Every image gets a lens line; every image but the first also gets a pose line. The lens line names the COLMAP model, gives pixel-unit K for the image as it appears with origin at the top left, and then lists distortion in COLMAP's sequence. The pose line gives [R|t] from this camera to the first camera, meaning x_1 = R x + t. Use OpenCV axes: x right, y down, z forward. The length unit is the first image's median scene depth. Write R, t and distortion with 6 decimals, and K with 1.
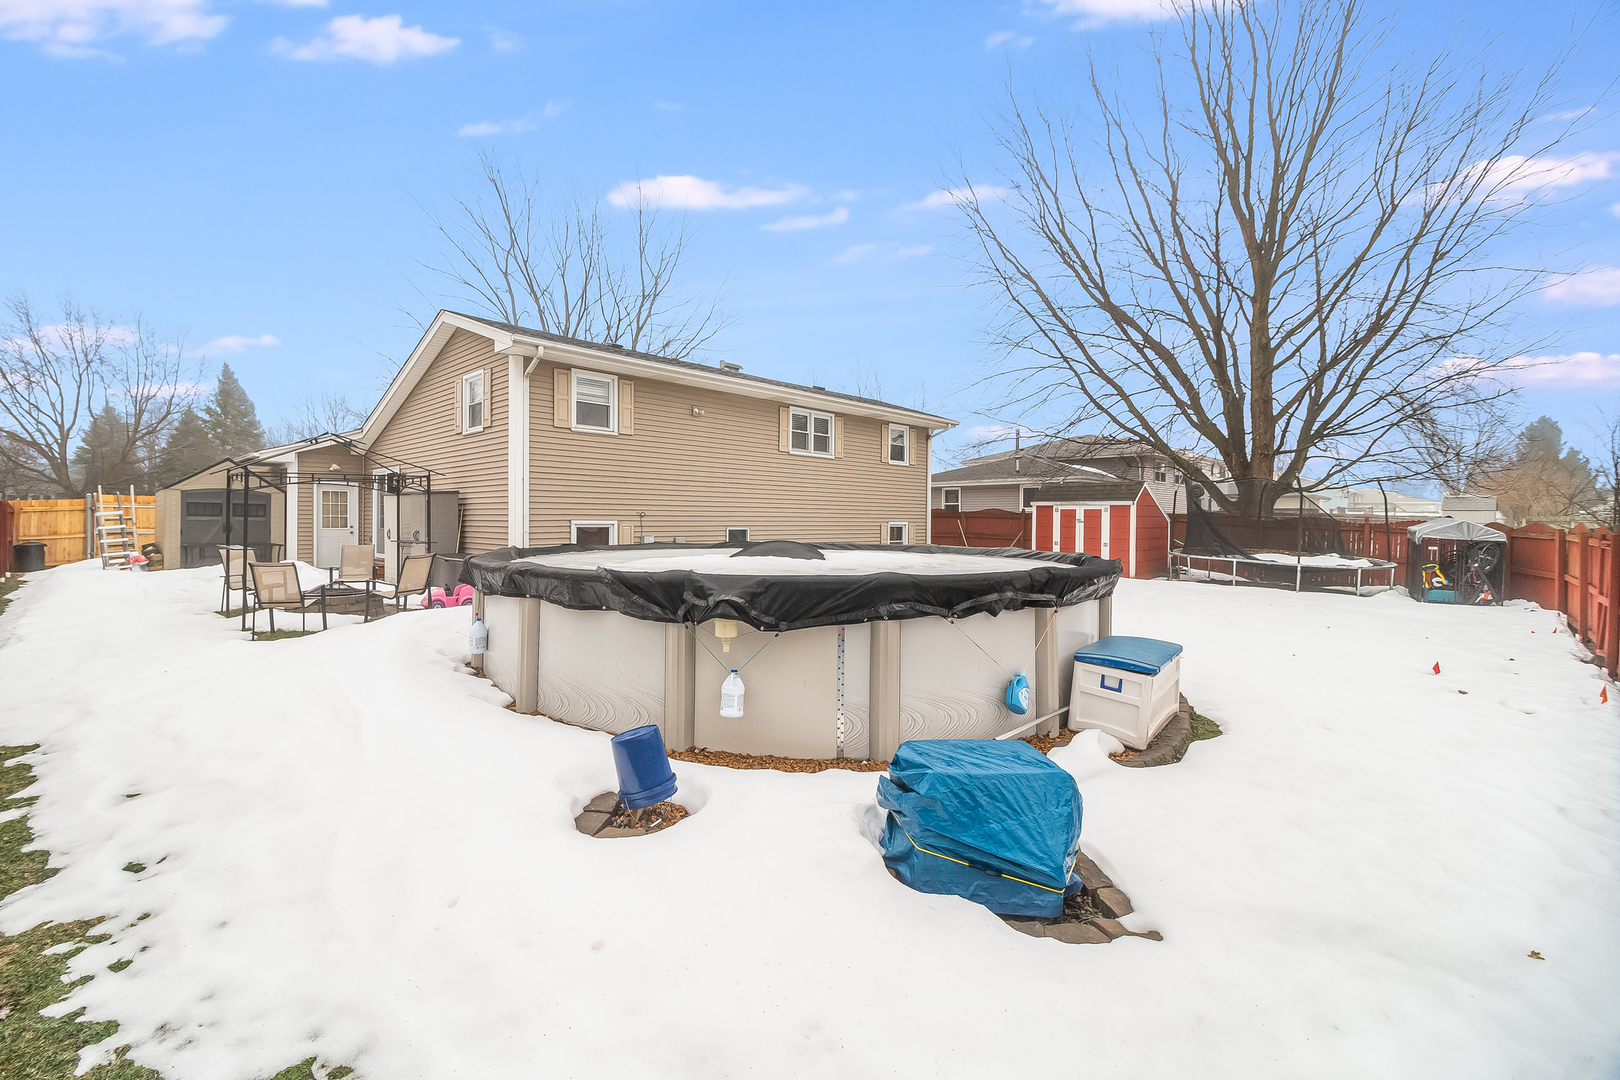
lens RADIAL K [[700.2, 0, 810.0], [0, 700.2, 540.0], [0, 0, 1]] dist [0.002601, -0.000083]
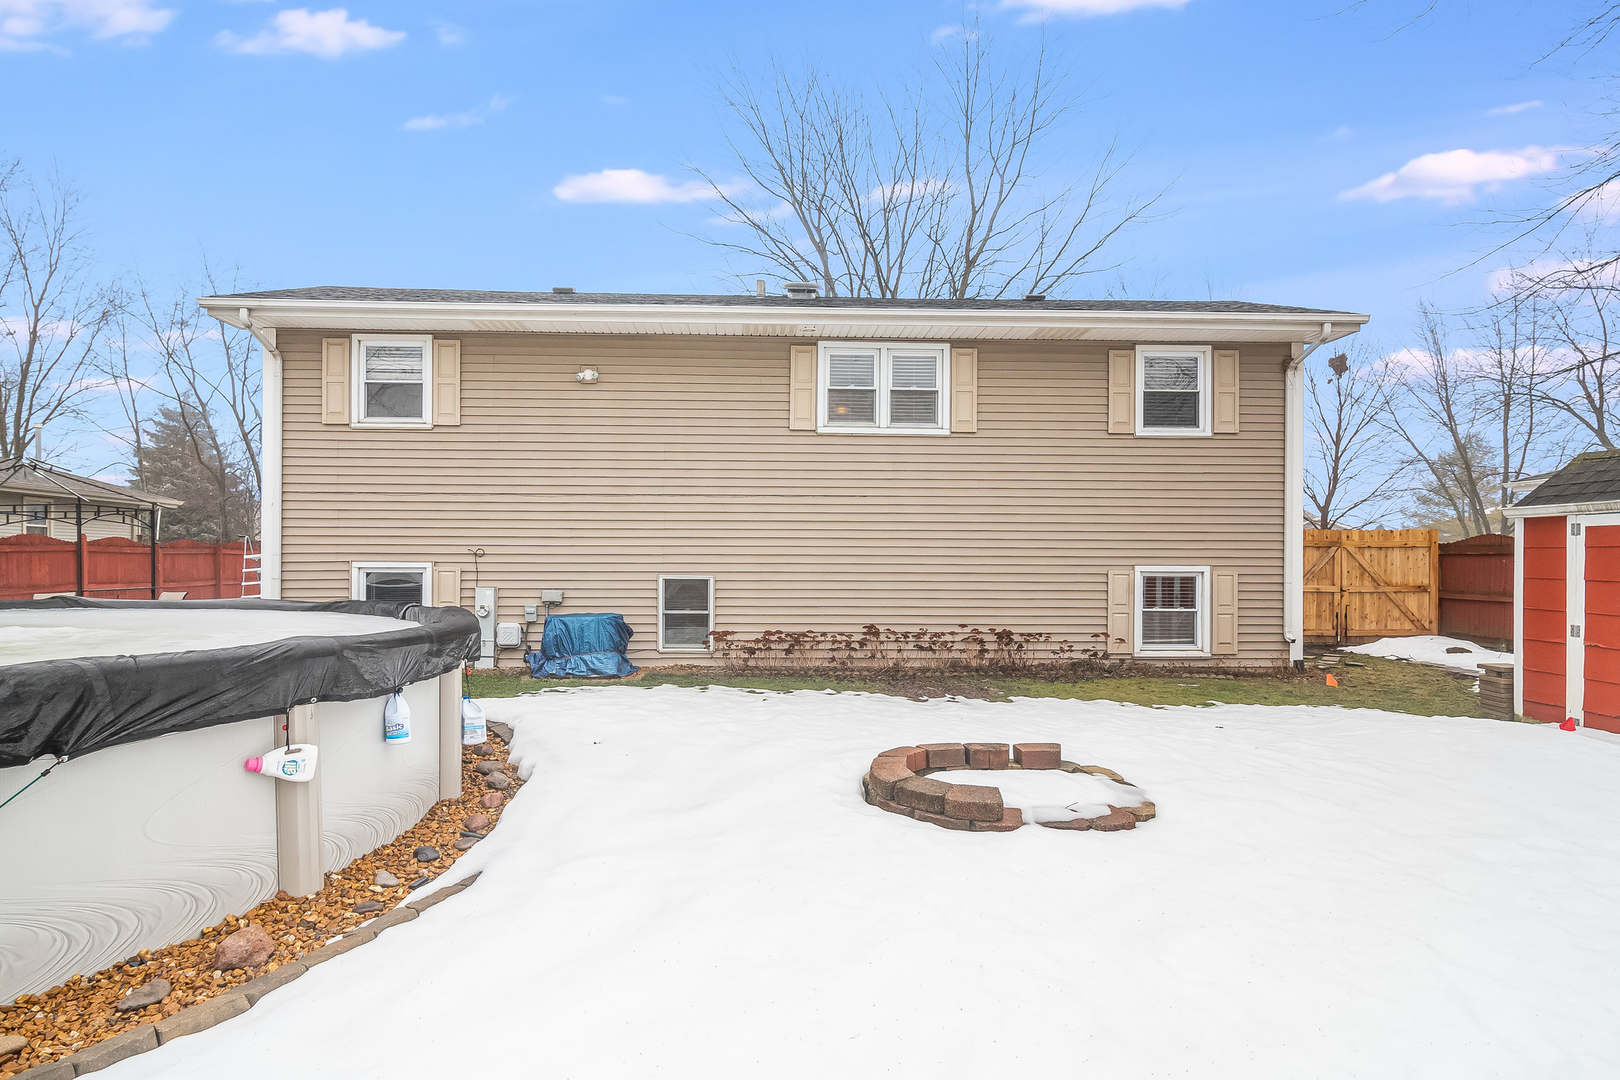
lens RADIAL K [[970.8, 0, 810.0], [0, 970.8, 563.4], [0, 0, 1]] dist [0.002483, 0.000095]
pose [[0.716939, -0.002192, -0.697133, 0.424612], [-0.019802, 0.999528, -0.023506, -0.009387], [0.696855, 0.030657, 0.716557, 0.444209]]
